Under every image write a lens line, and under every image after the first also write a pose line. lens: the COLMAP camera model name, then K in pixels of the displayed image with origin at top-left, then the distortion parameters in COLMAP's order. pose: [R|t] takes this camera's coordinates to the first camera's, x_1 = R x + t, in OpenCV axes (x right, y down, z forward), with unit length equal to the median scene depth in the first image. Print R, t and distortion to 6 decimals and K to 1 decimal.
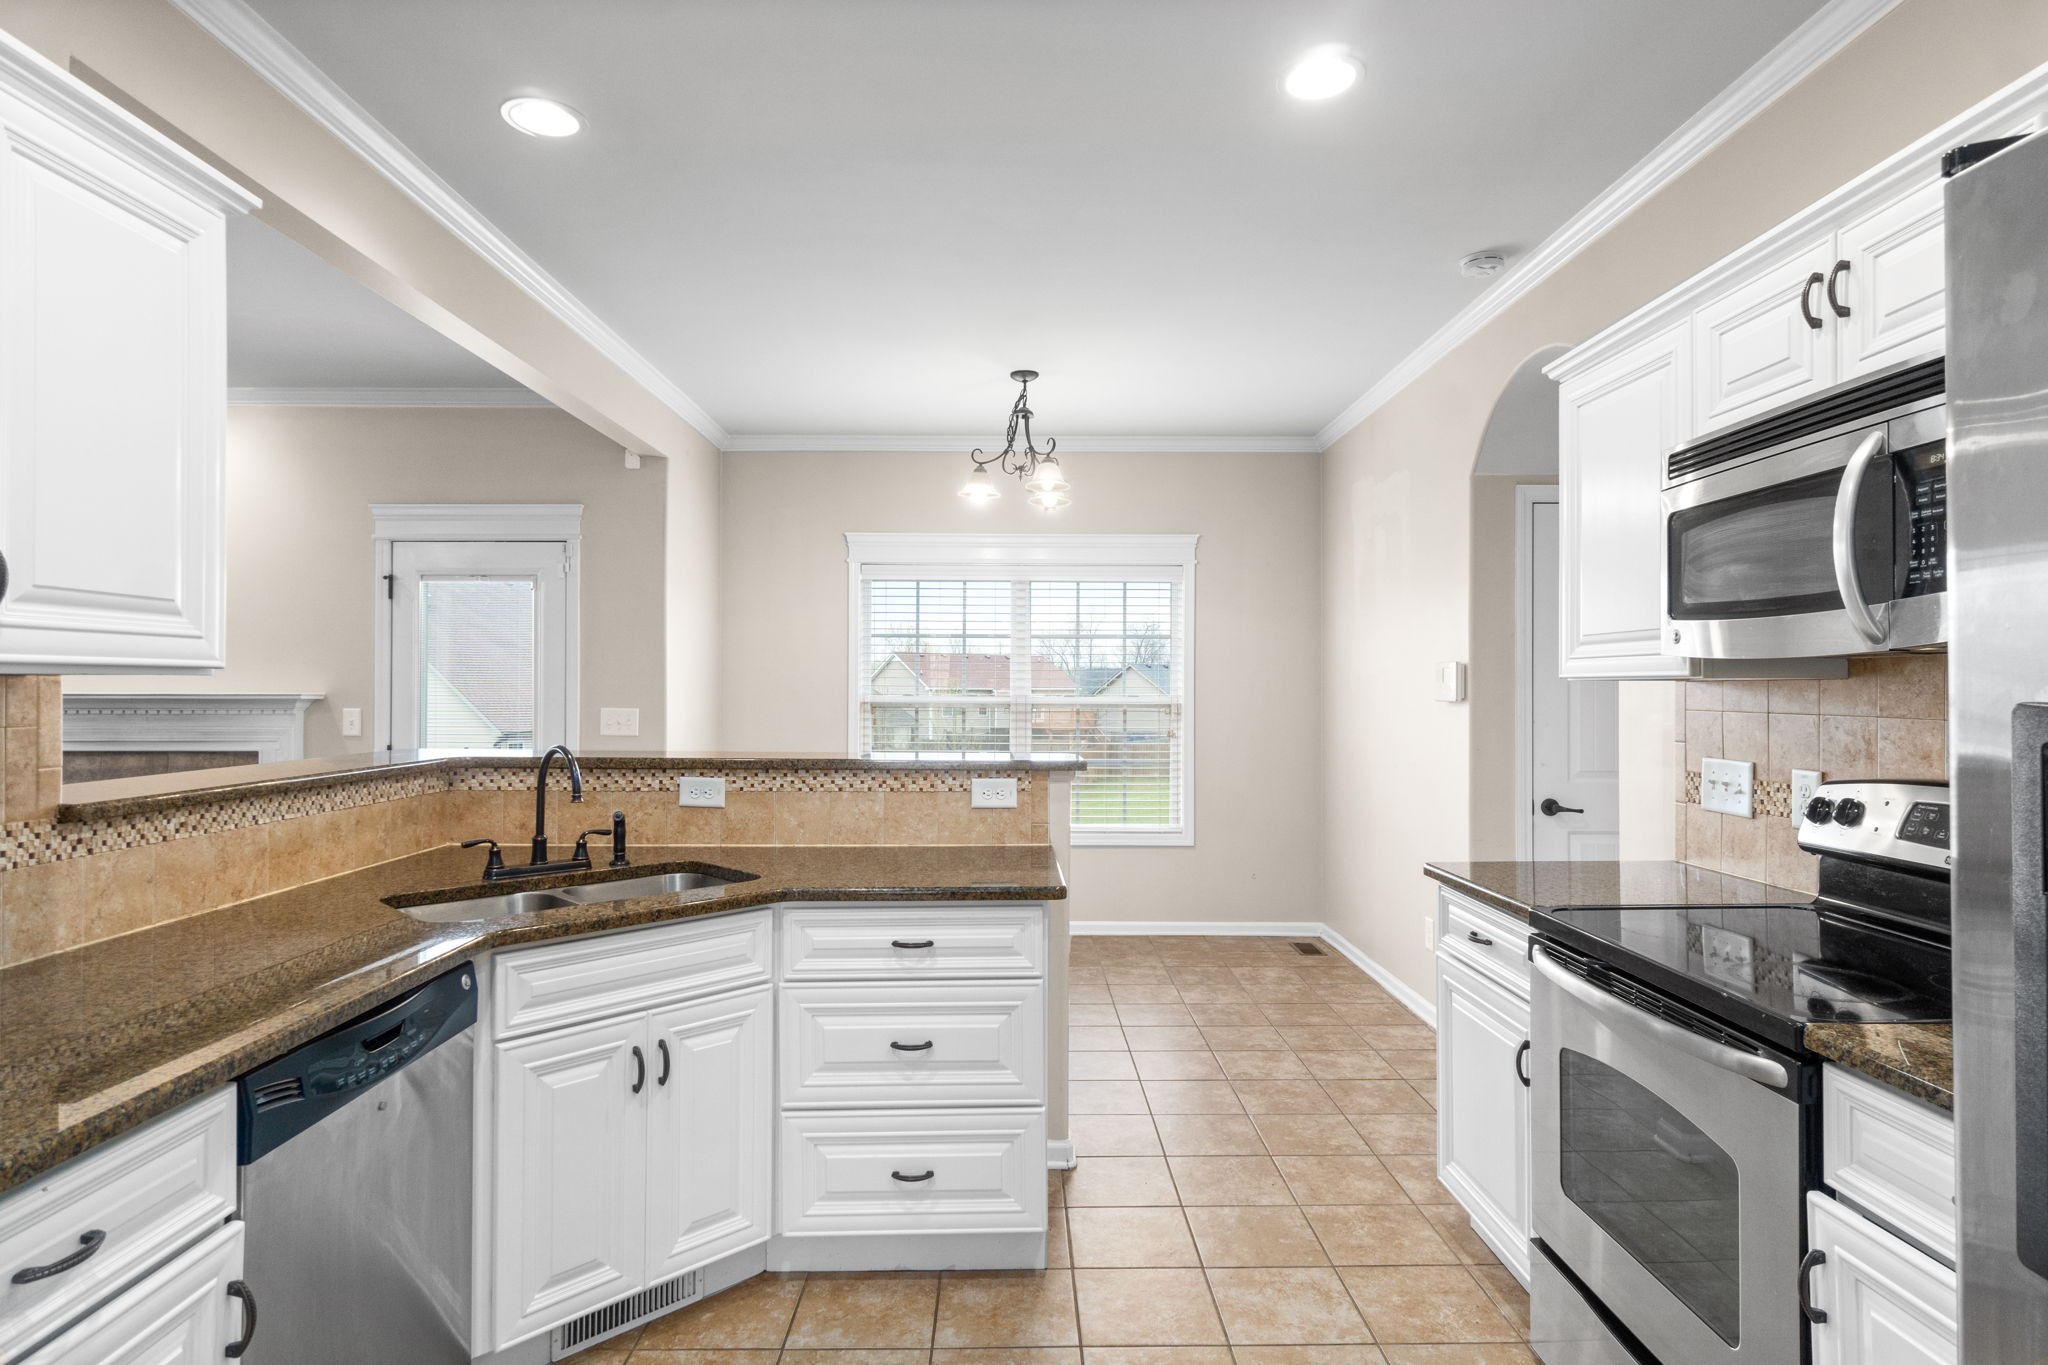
lens RADIAL K [[1081.3, 0, 1066.9], [0, 1081.3, 678.5], [0, 0, 1]] dist [-0.009198, 0.006316]
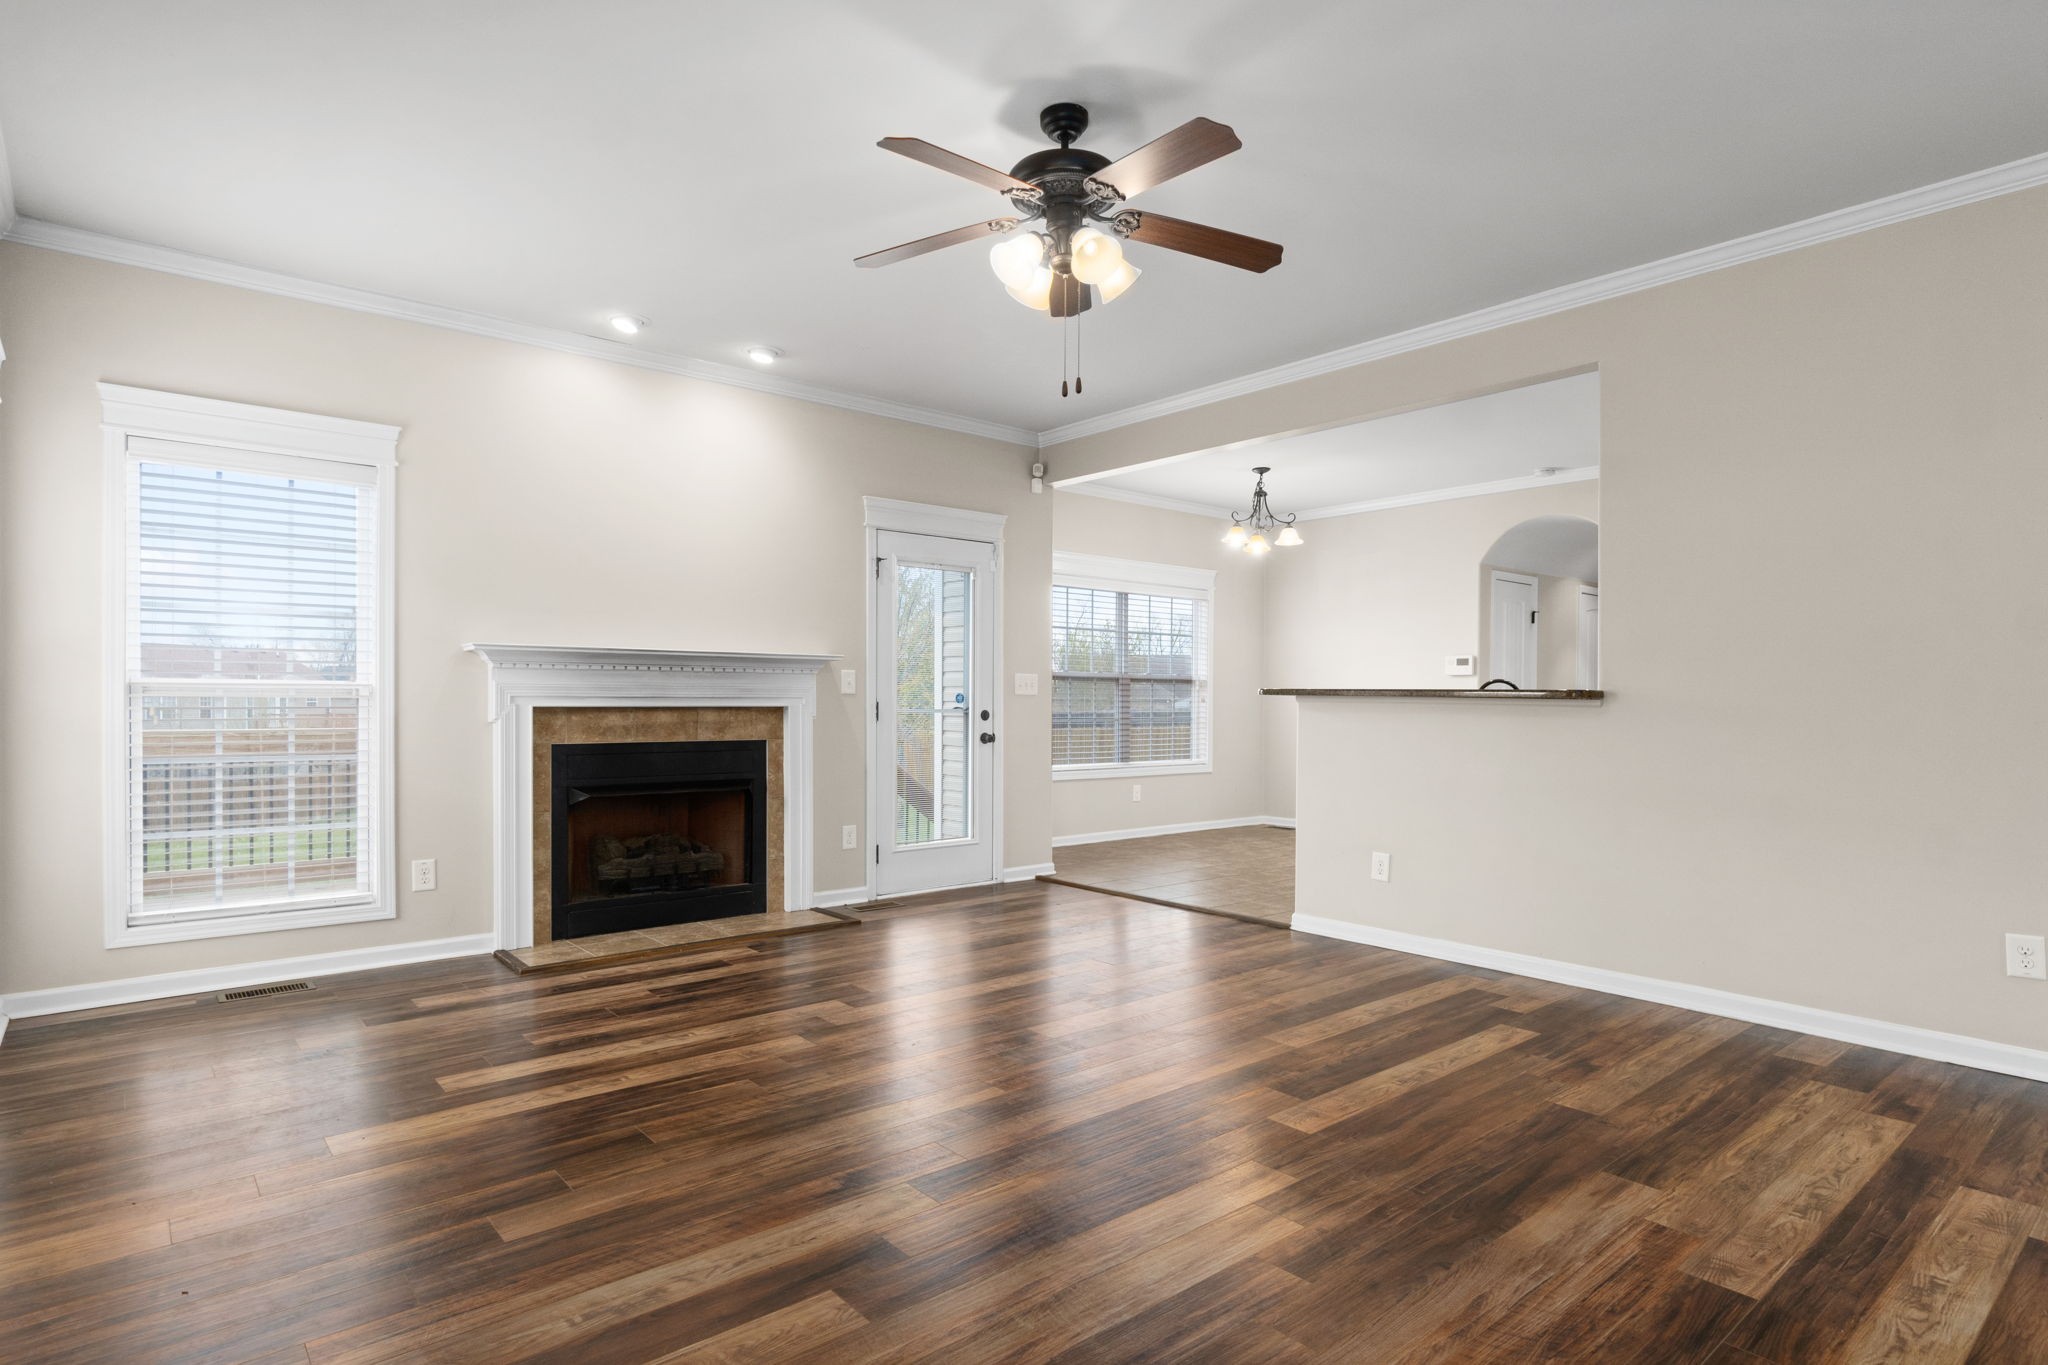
lens RADIAL K [[1081.3, 0, 1067.0], [0, 1081.3, 712.7], [0, 0, 1]] dist [-0.009198, 0.006316]
pose [[0.757519, -0.006119, 0.652784, -2.269008], [-0.008463, 0.999780, 0.019192, 0.090055], [-0.652758, -0.020063, 0.757301, -0.062842]]
